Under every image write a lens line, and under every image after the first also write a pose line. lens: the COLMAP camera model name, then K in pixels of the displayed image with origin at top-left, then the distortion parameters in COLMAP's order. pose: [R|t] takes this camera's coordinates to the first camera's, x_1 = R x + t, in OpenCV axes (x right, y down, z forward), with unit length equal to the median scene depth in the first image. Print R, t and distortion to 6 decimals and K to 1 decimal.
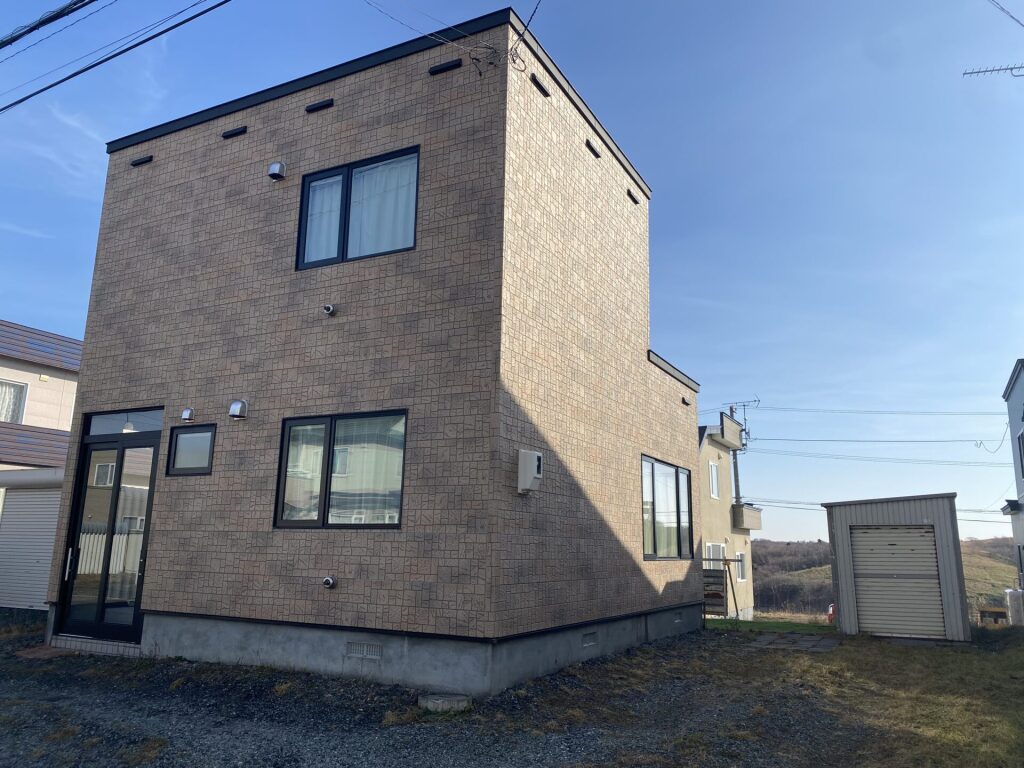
lens RADIAL K [[749.0, 0, 512.0], [0, 749.0, 384.0], [0, 0, 1]] dist [0.105888, -0.175292]
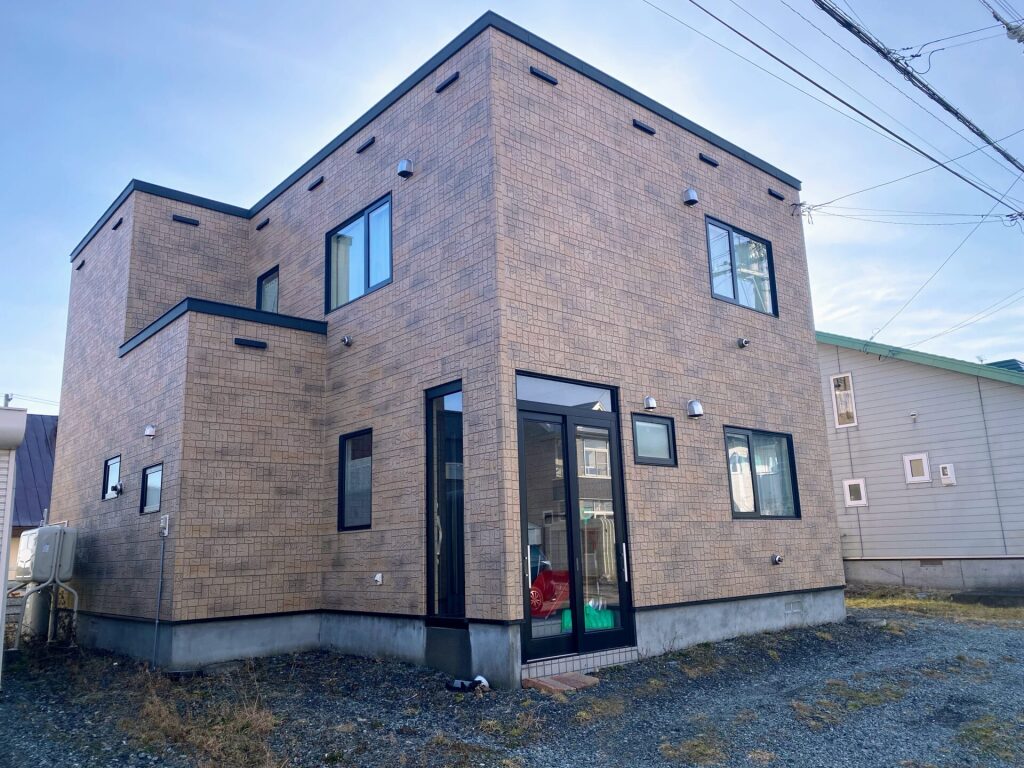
lens RADIAL K [[776.0, 0, 512.0], [0, 776.0, 384.0], [0, 0, 1]] dist [0.200248, -0.523257]
pose [[0.355047, 0.162250, 0.920661, -1.532693], [-0.151197, 0.981824, -0.114721, 0.170832], [-0.922541, -0.098469, 0.373126, 0.849165]]
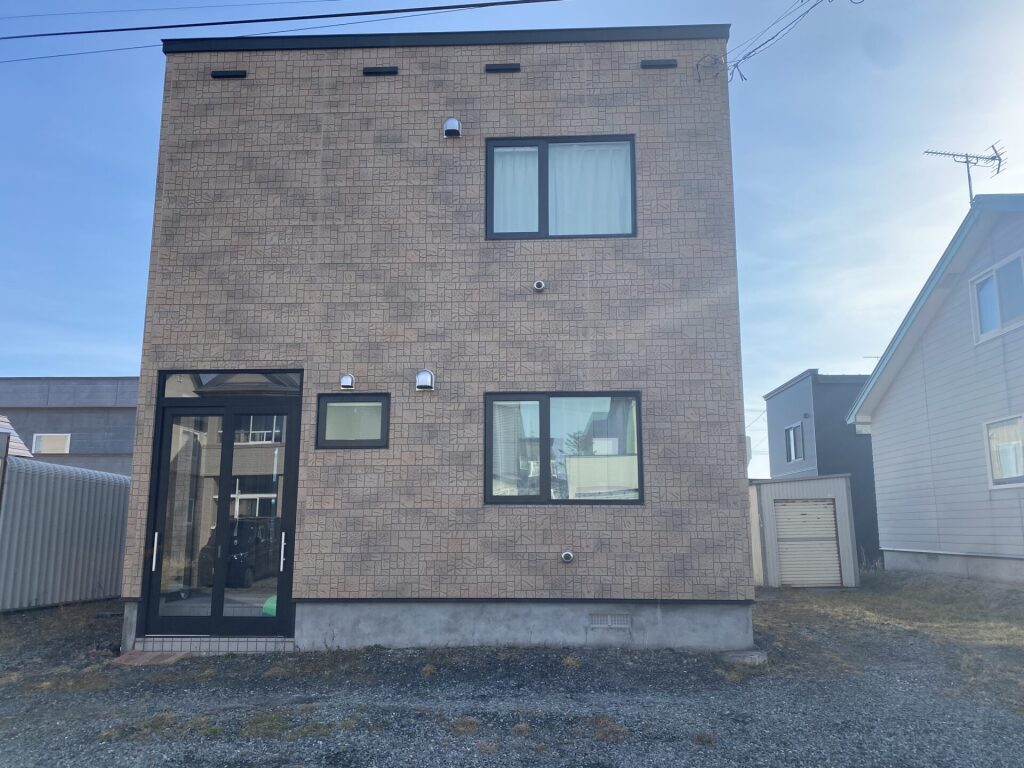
lens RADIAL K [[776.0, 0, 512.0], [0, 776.0, 384.0], [0, 0, 1]] dist [0.200248, -0.523257]
pose [[0.906719, 0.053198, 0.418366, -0.685910], [-0.067486, 0.997531, 0.019418, 0.012924], [-0.416300, -0.045840, 0.908071, 0.075708]]
